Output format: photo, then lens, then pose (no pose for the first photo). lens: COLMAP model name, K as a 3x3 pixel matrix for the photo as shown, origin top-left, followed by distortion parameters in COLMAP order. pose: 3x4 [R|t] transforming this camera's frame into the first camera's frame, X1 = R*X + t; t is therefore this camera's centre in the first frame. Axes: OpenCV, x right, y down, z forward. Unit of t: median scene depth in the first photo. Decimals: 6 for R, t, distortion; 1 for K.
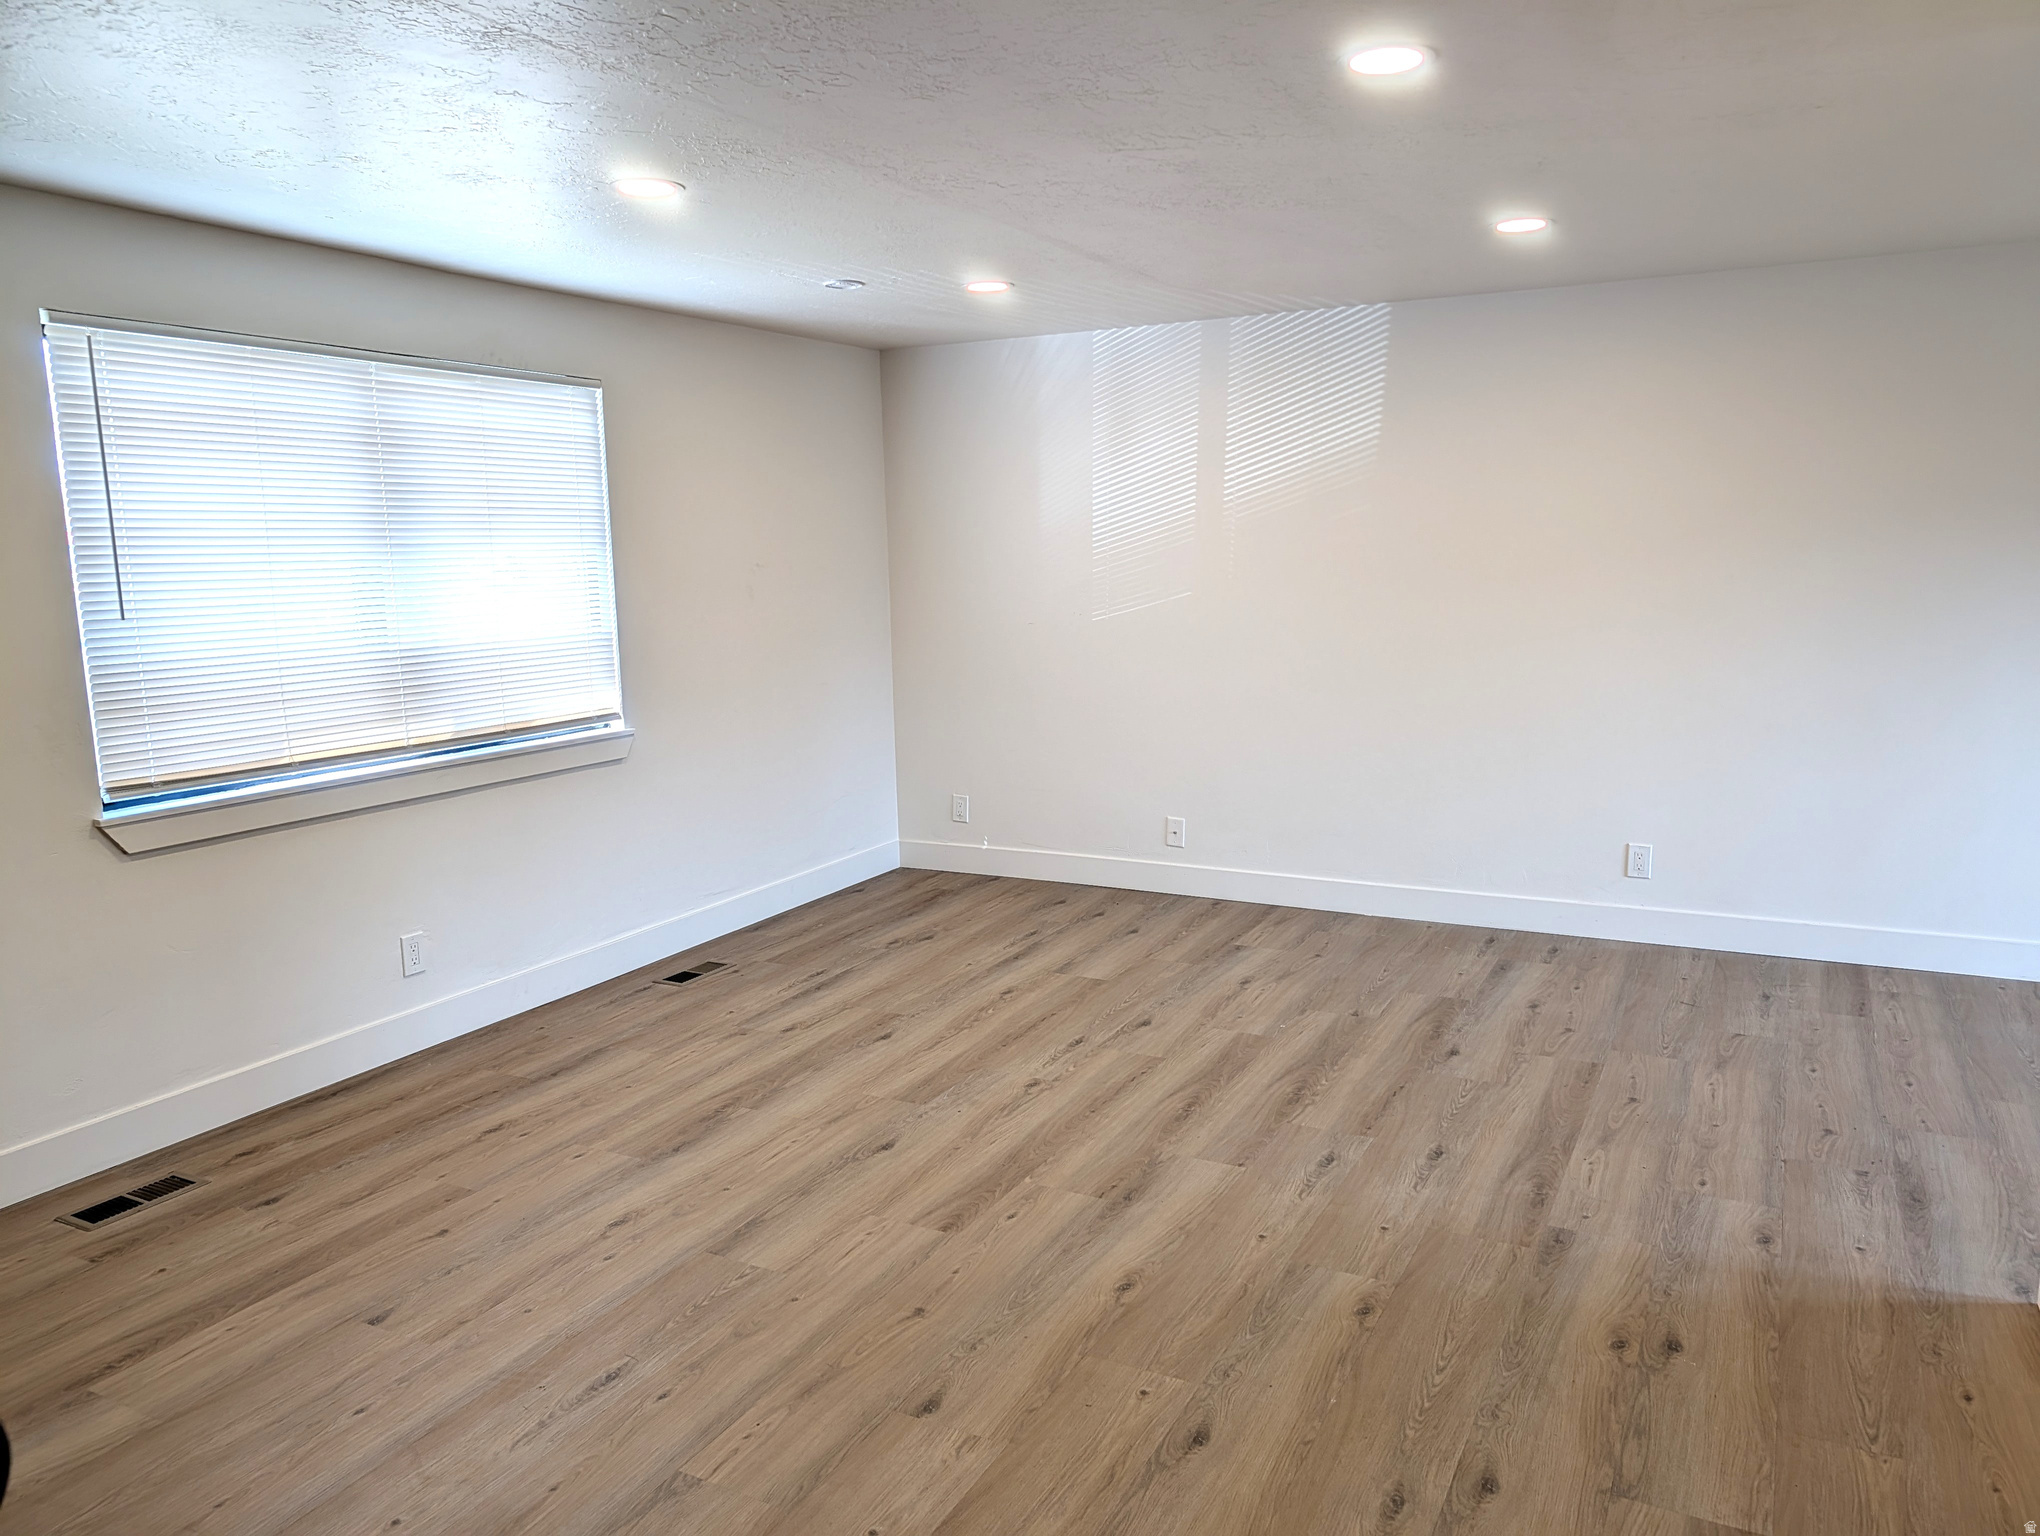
lens RADIAL K [[1471.2, 0, 1004.1], [0, 1471.2, 787.9], [0, 0, 1]] dist [0.002335, -0.007954]
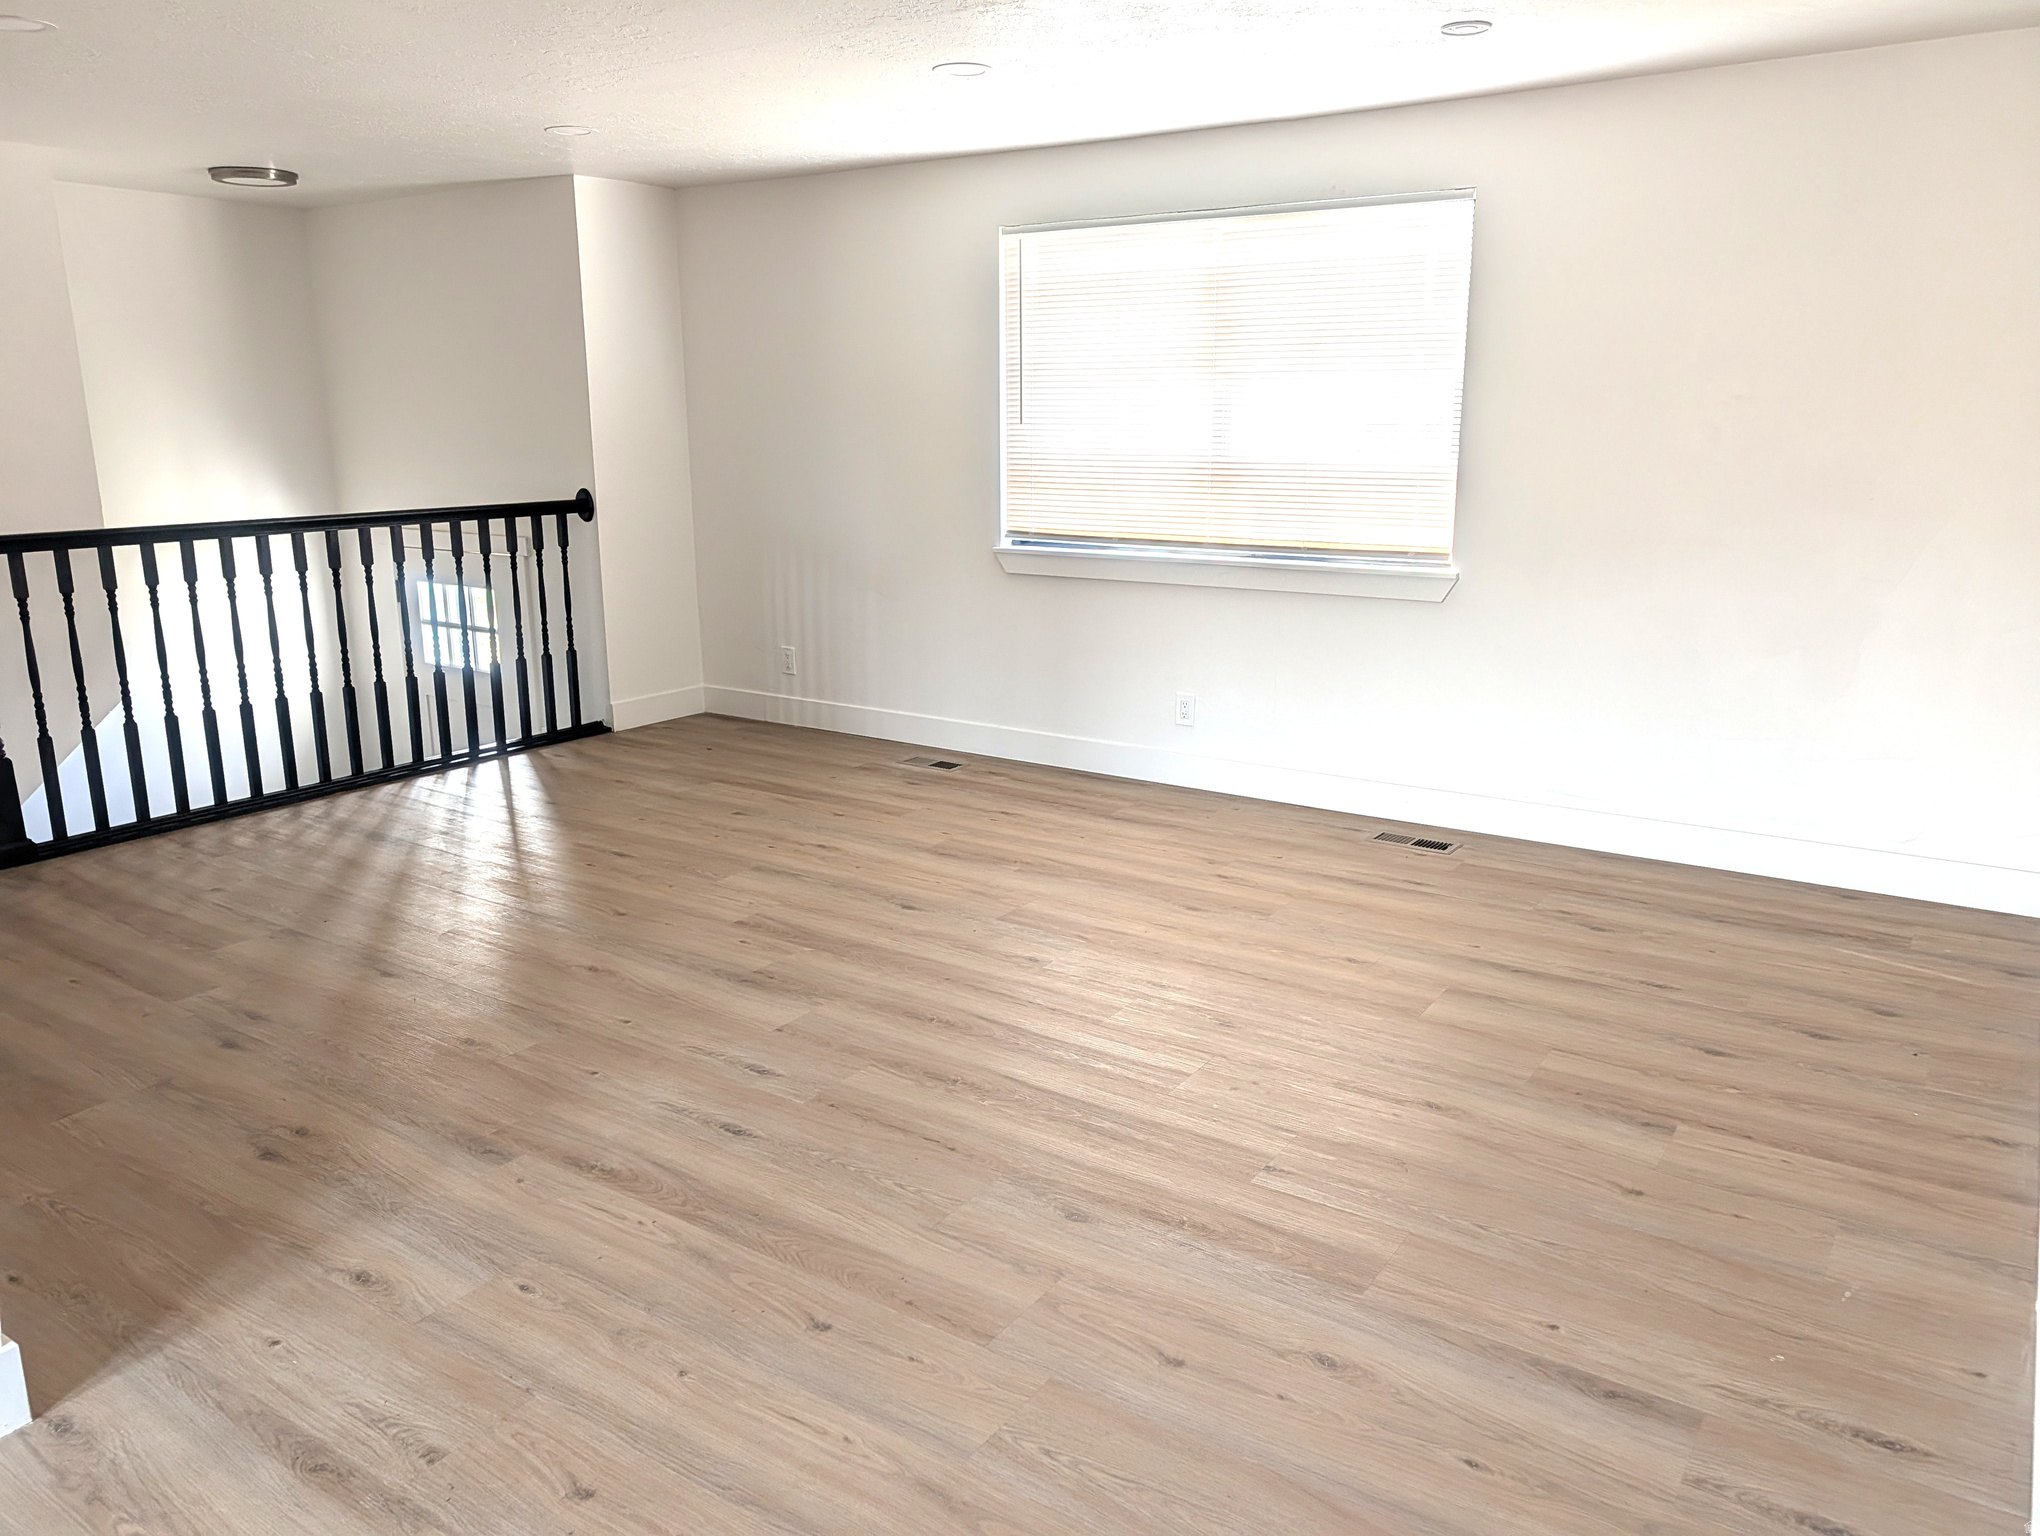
lens RADIAL K [[1471.2, 0, 1014.1], [0, 1471.2, 757.4], [0, 0, 1]] dist [0.002335, -0.007954]
pose [[-0.103270, 0.253030, -0.961931, 0.847839], [-0.164403, 0.949457, 0.267399, -0.160996], [0.980972, 0.185759, -0.056451, 0.971236]]
